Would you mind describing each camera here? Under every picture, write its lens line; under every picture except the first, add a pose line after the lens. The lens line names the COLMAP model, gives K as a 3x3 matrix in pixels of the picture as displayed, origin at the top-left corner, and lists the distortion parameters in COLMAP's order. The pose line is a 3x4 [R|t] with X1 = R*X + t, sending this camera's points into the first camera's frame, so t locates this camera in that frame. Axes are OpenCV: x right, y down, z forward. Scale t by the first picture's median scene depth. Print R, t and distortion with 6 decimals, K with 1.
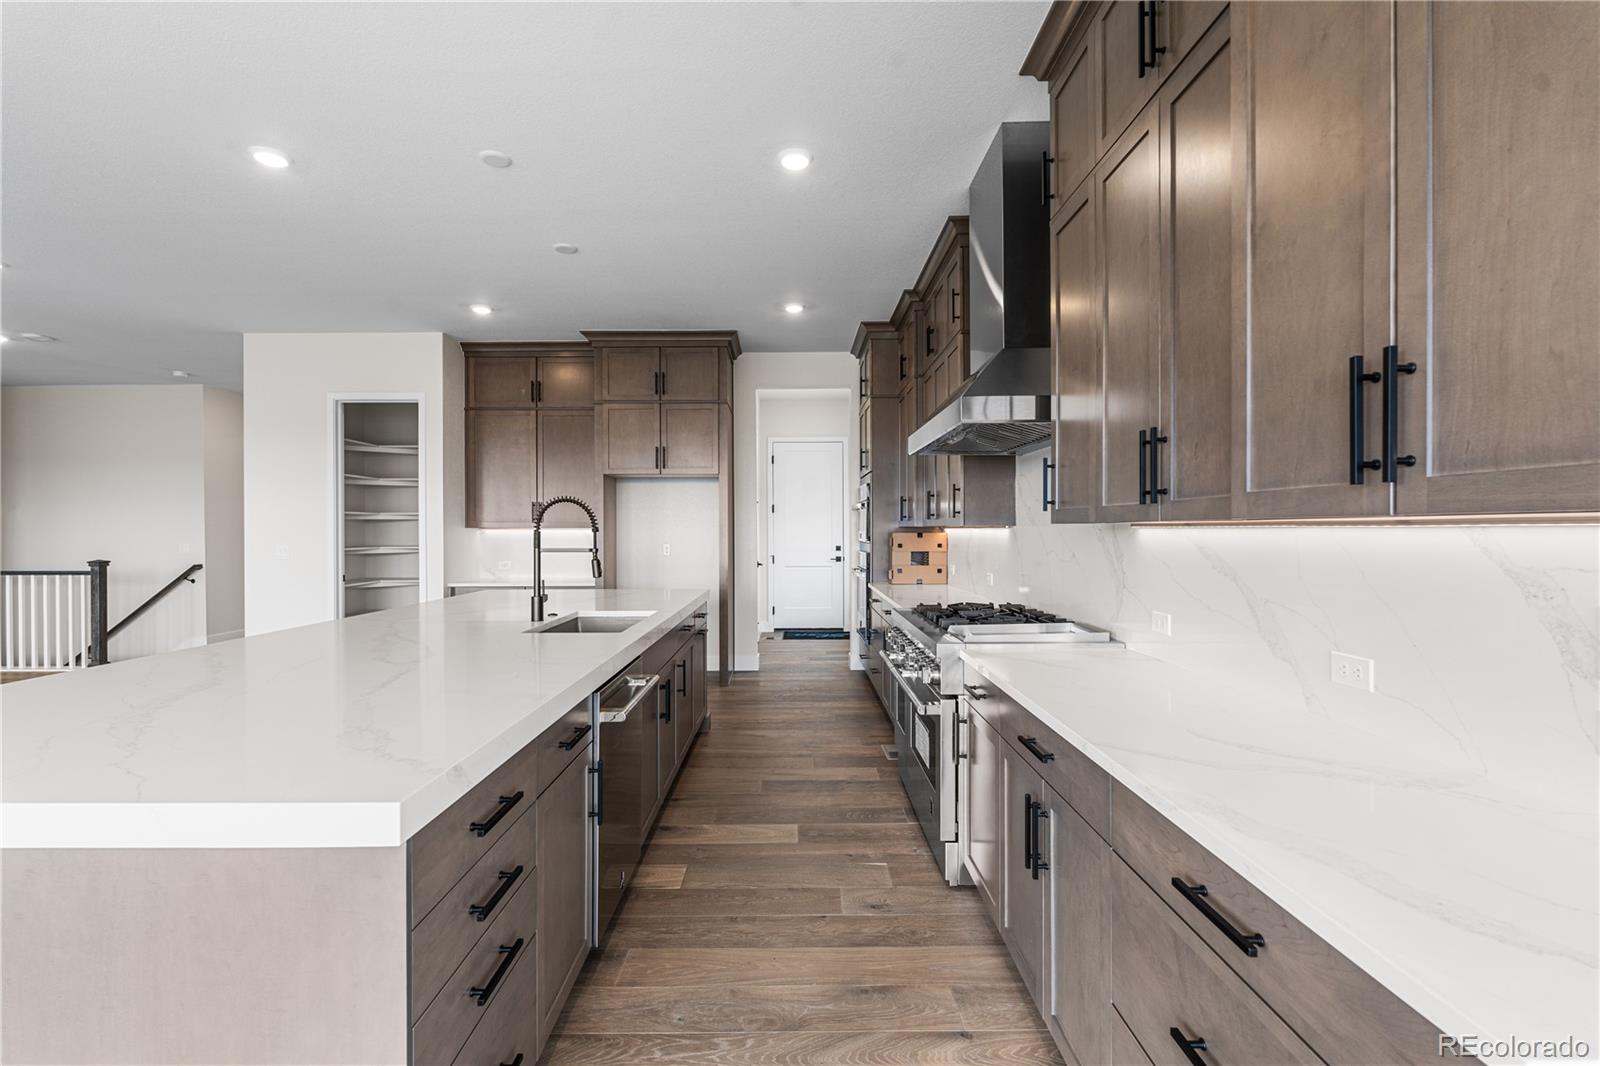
lens RADIAL K [[697.9, 0, 800.0], [0, 697.9, 533.0], [0, 0, 1]] dist [0.000236, -0.000120]
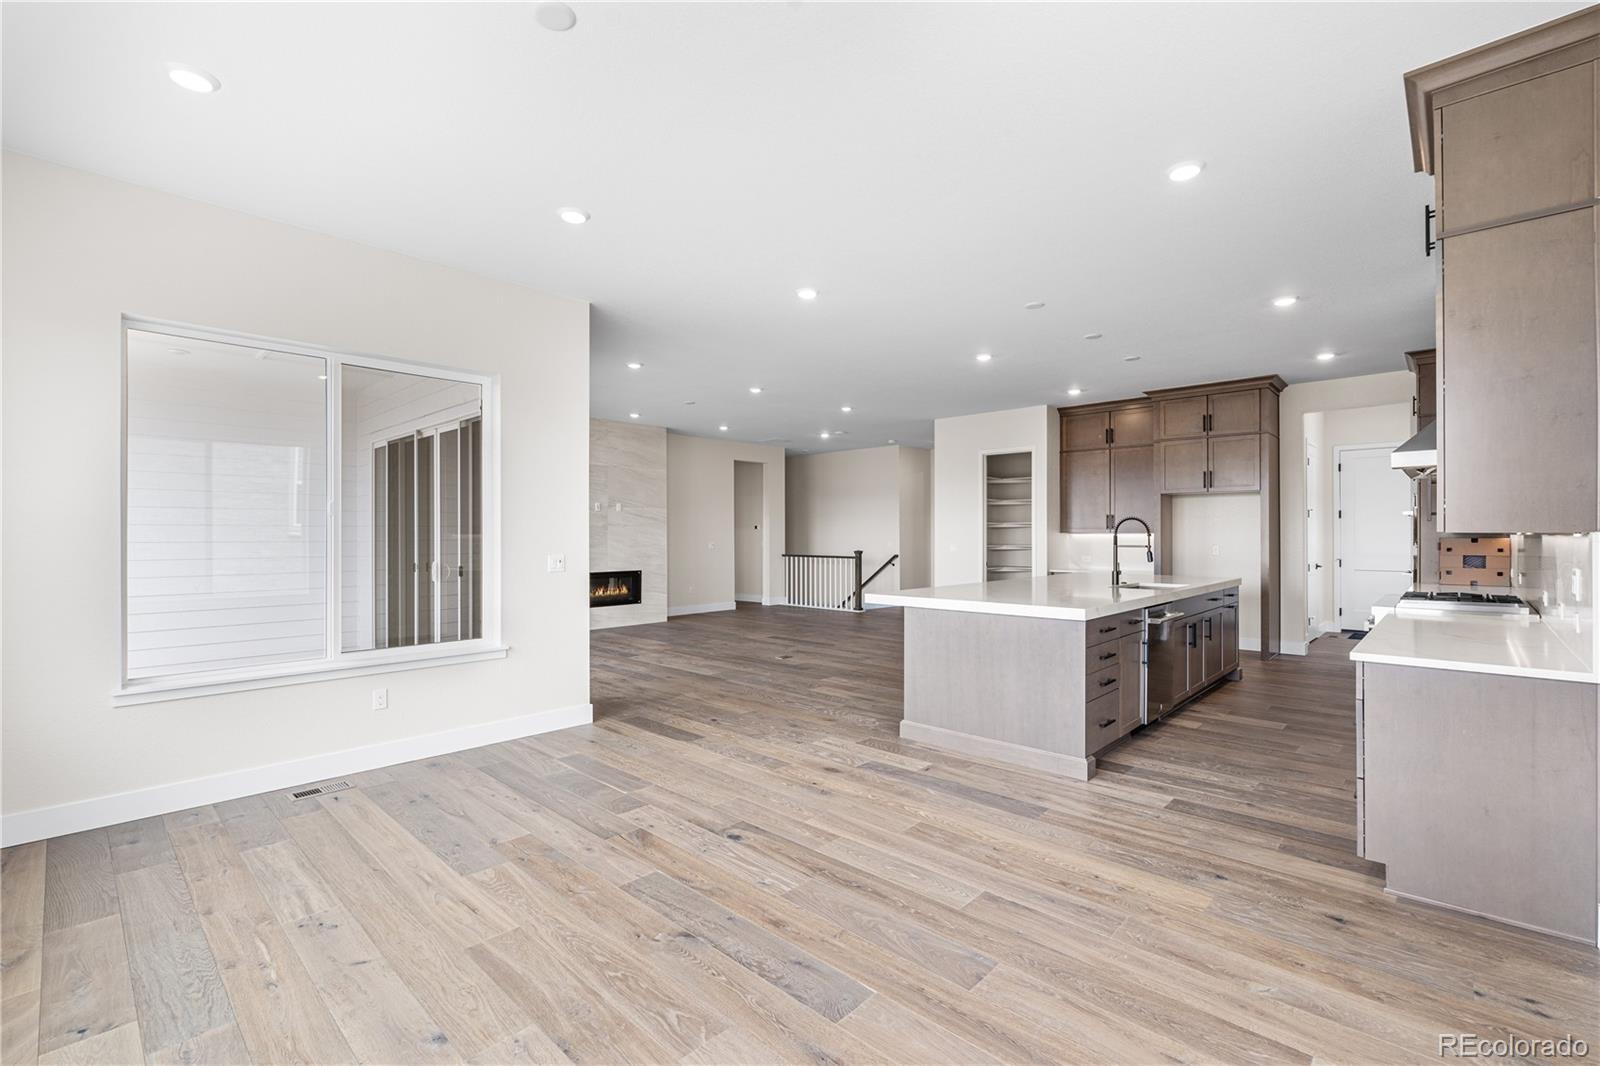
lens RADIAL K [[697.9, 0, 800.0], [0, 697.9, 533.0], [0, 0, 1]] dist [0.000236, -0.000120]
pose [[0.720300, 0.001359, -0.693661, 0.154274], [-0.004659, 0.999985, -0.002878, -0.000269], [0.693647, 0.005305, 0.720296, -0.463106]]
